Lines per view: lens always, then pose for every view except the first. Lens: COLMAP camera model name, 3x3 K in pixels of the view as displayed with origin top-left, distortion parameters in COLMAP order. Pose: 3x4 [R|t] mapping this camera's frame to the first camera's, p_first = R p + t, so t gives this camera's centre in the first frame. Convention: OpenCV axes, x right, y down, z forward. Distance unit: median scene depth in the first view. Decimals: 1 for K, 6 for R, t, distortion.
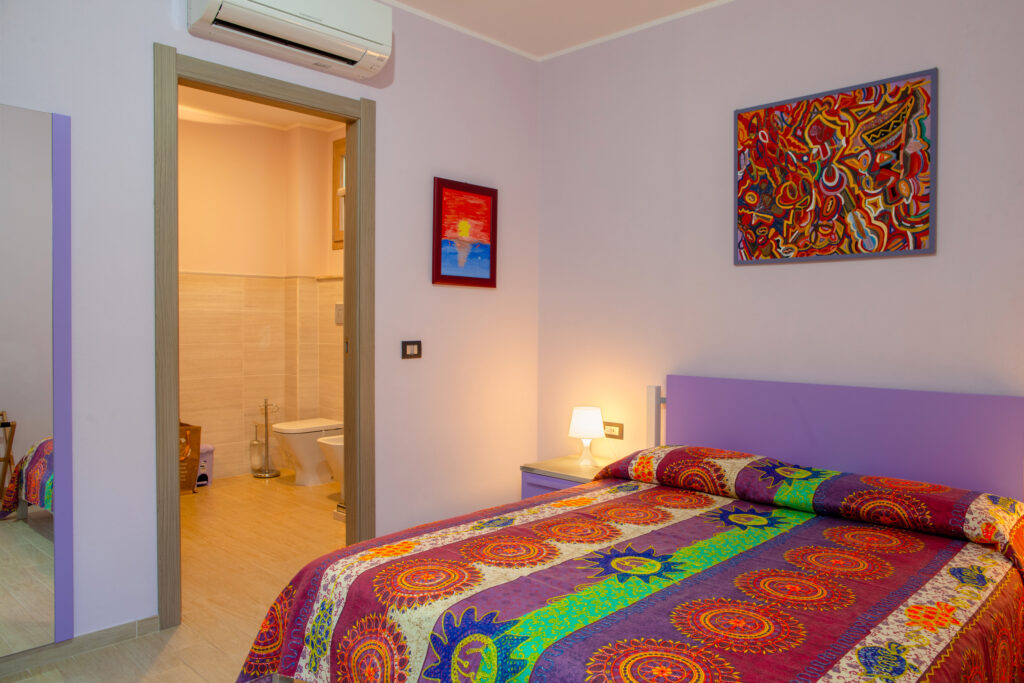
lens RADIAL K [[737.0, 0, 511.4], [0, 737.0, 331.2], [0, 0, 1]] dist [-0.022966, 0.000597]
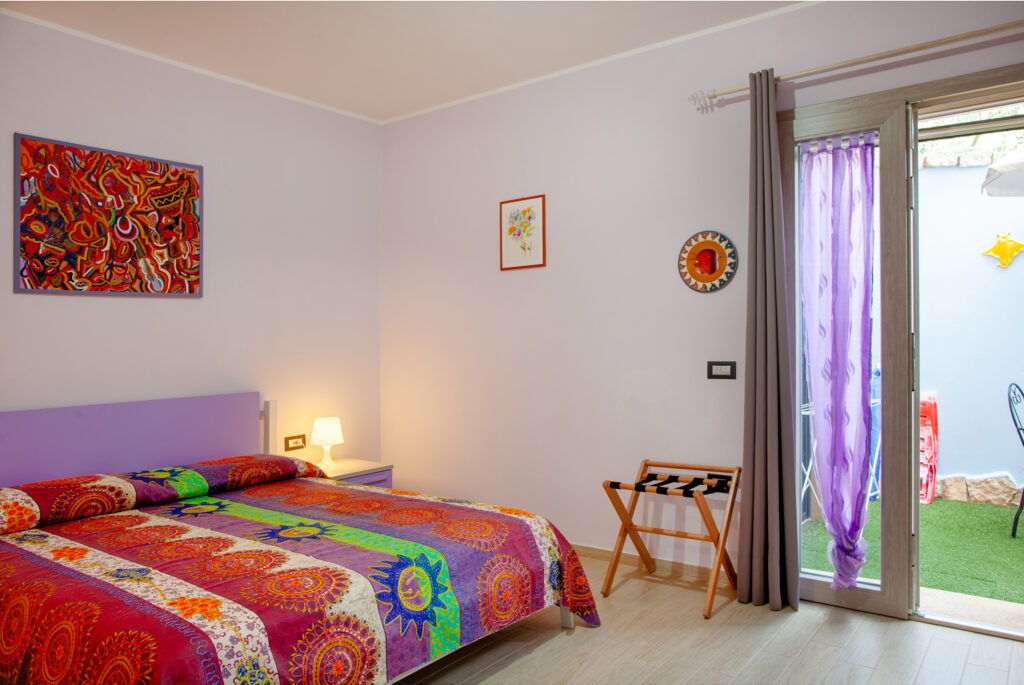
lens RADIAL K [[720.4, 0, 514.4], [0, 720.4, 354.9], [0, 0, 1]] dist [-0.021190, 0.001594]
pose [[-0.114593, -0.028268, 0.993010, -0.792320], [0.033265, 0.998925, 0.032275, -0.019143], [-0.992855, 0.036731, -0.113530, 0.519342]]
